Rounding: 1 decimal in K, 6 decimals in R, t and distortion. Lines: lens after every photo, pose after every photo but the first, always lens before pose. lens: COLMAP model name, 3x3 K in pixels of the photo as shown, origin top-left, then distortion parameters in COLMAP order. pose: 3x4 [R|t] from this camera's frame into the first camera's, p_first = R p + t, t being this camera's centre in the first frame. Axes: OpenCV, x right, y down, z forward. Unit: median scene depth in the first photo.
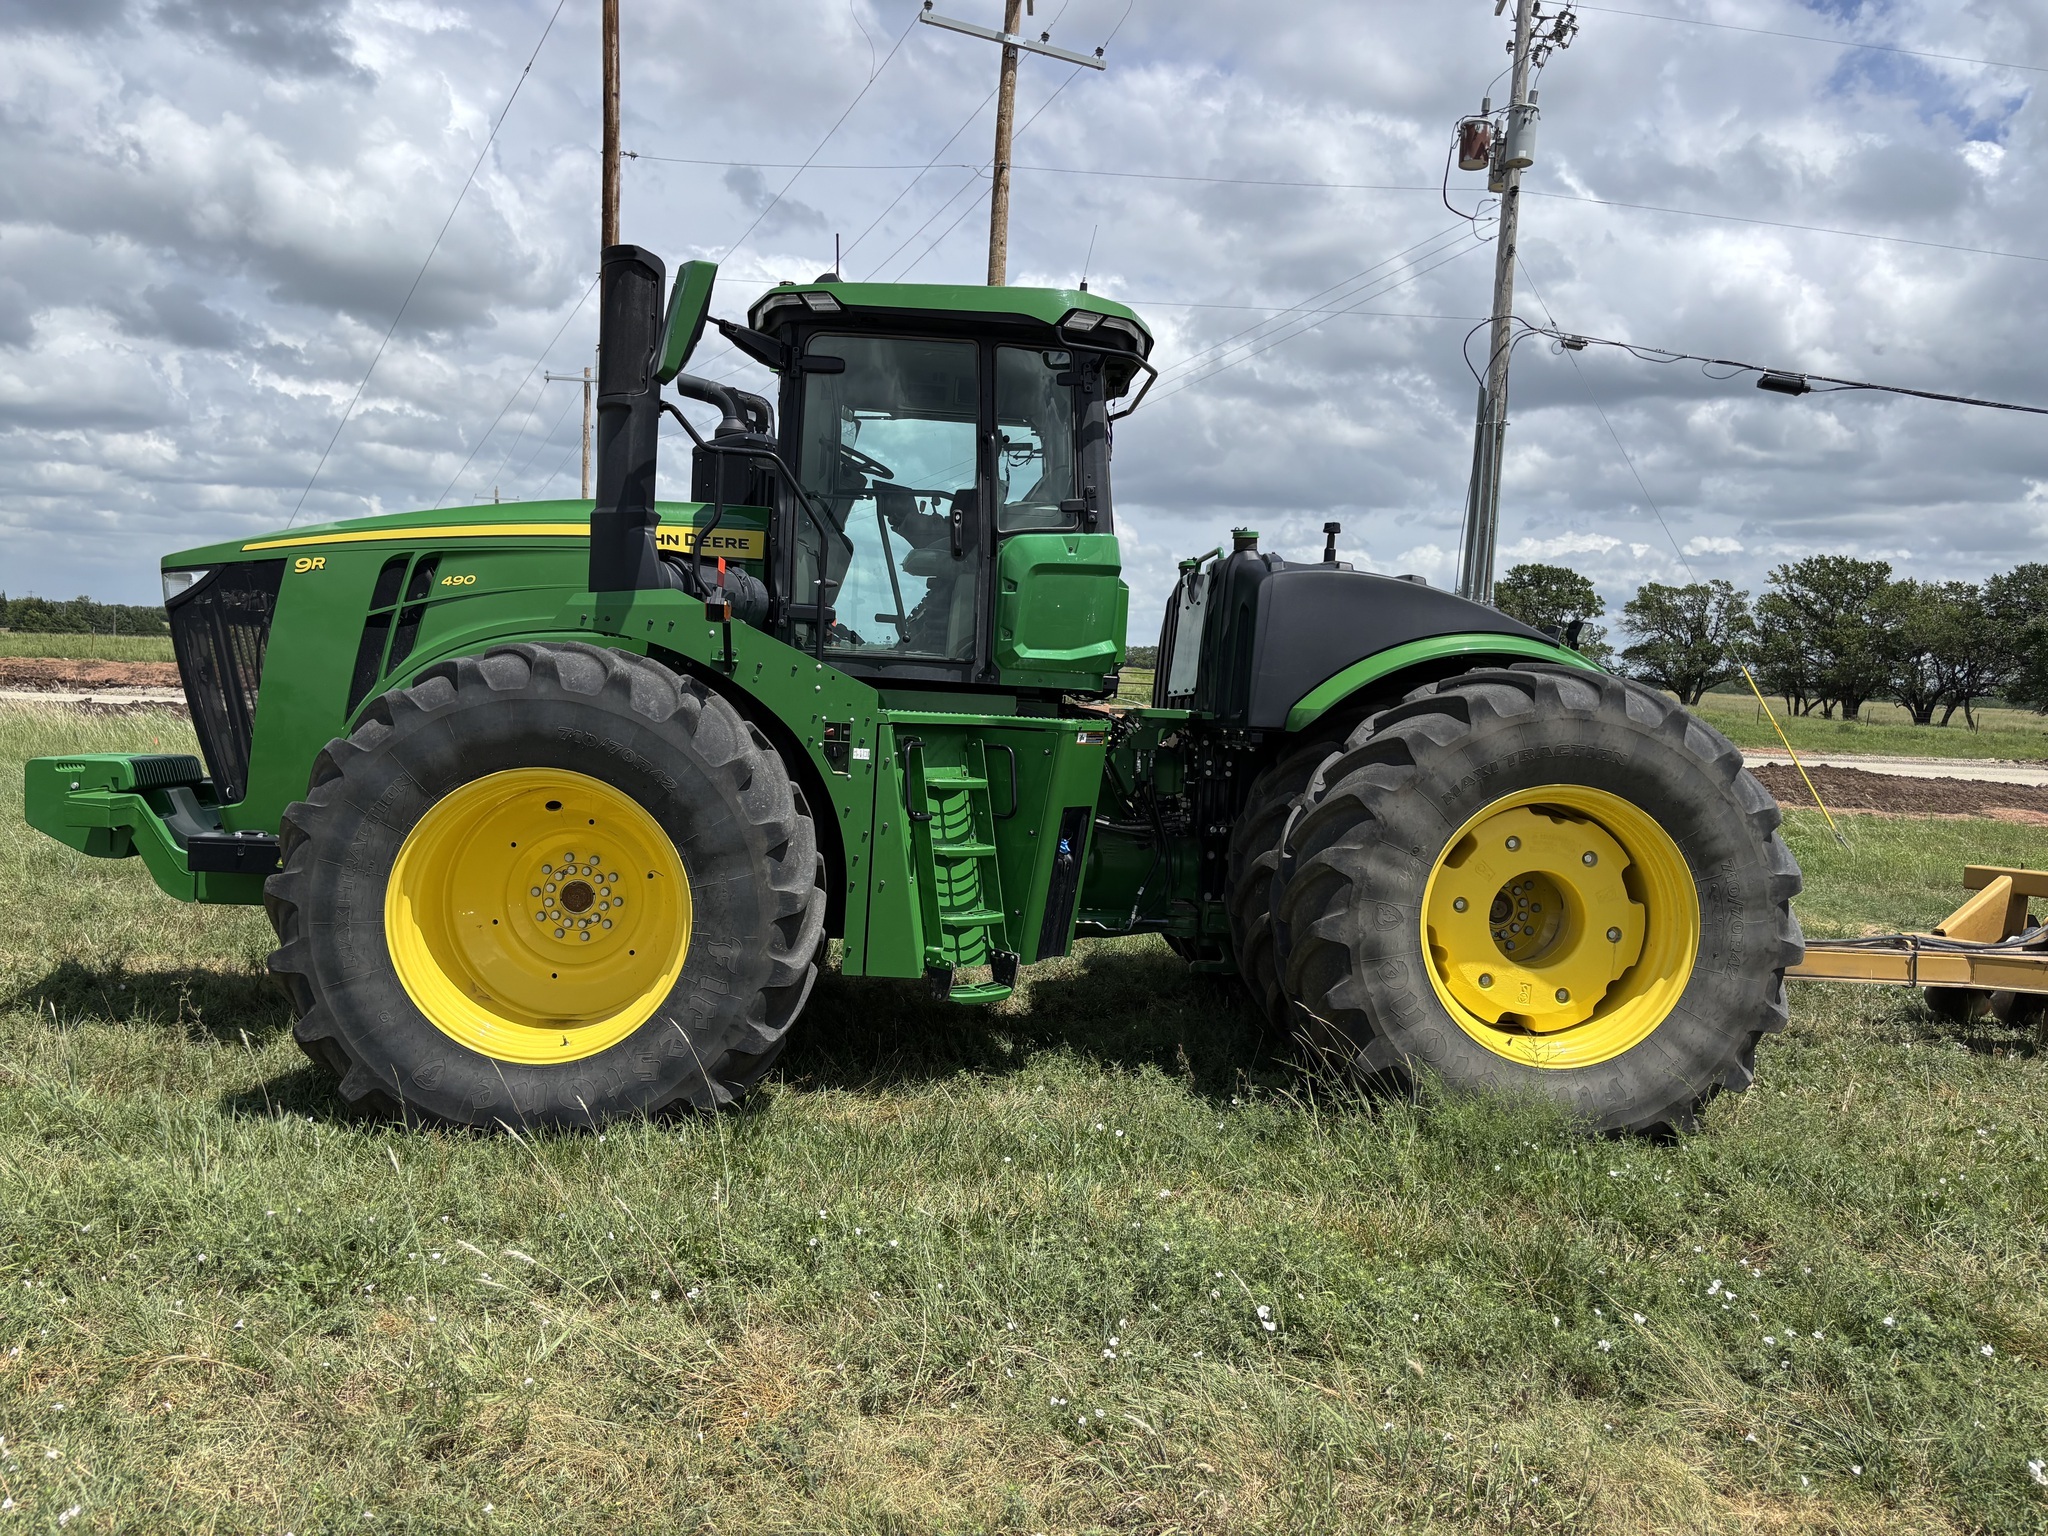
lens RADIAL K [[1572.0, 0, 1035.6], [0, 1572.0, 767.3], [0, 0, 1]] dist [0.053476, -0.074868]
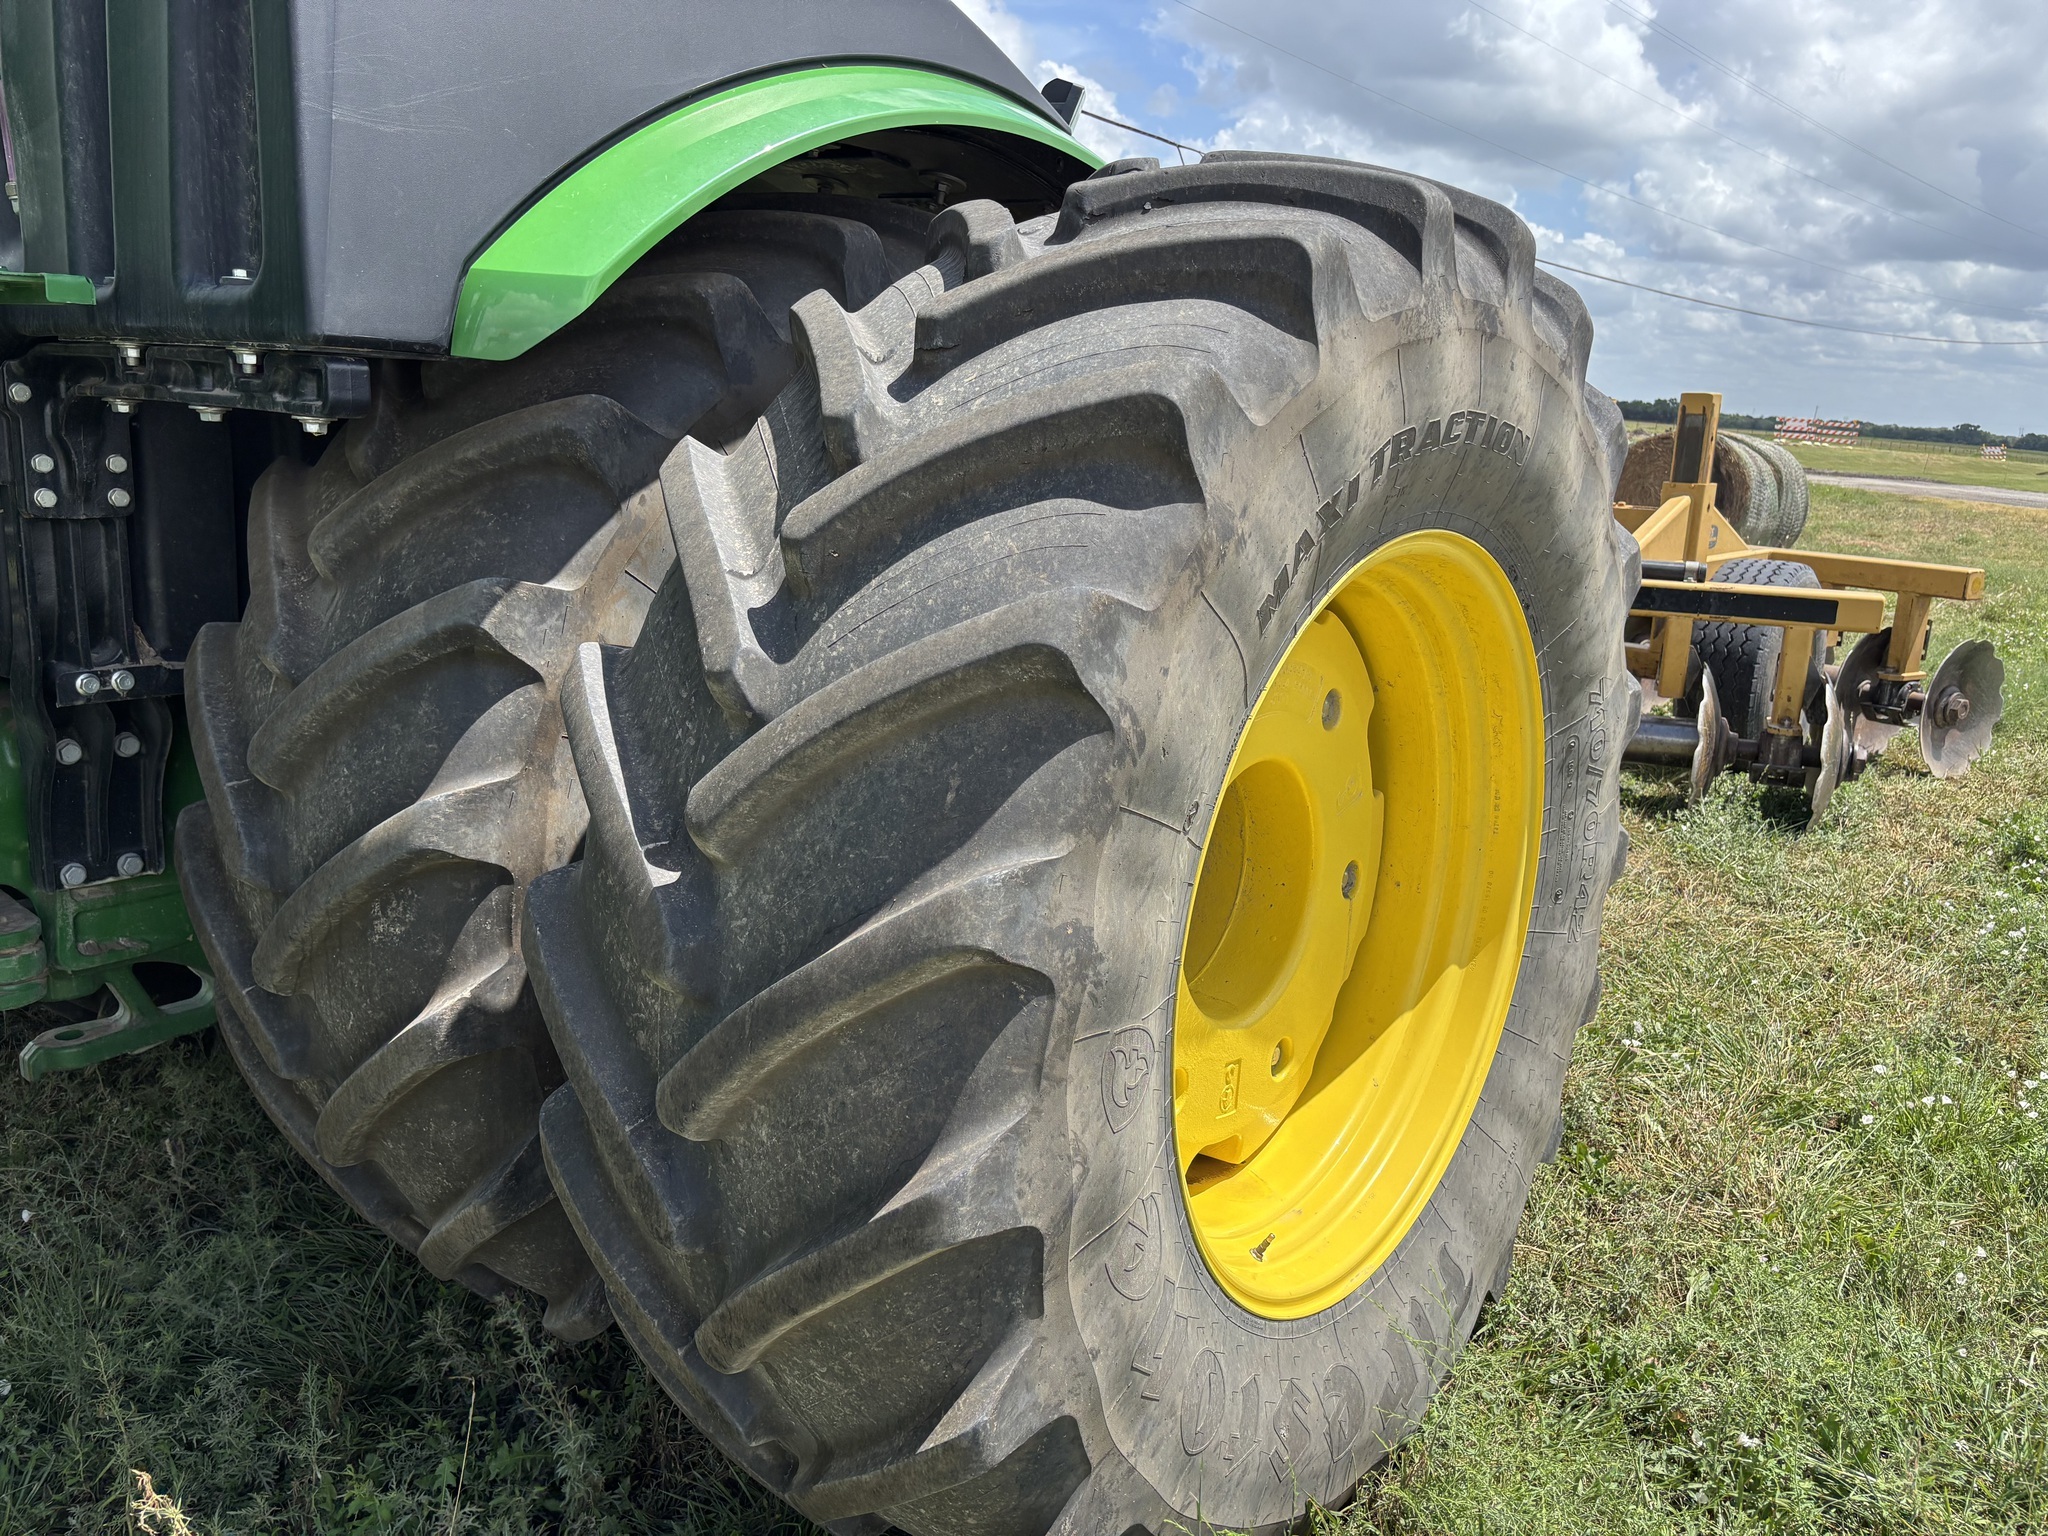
lens RADIAL K [[1572.0, 0, 1035.6], [0, 1572.0, 767.3], [0, 0, 1]] dist [0.053476, -0.074868]
pose [[0.697046, -0.170206, 0.696532, 0.030523], [0.004562, 0.972451, 0.233064, -0.019616], [-0.717012, -0.159279, 0.678620, 0.828528]]
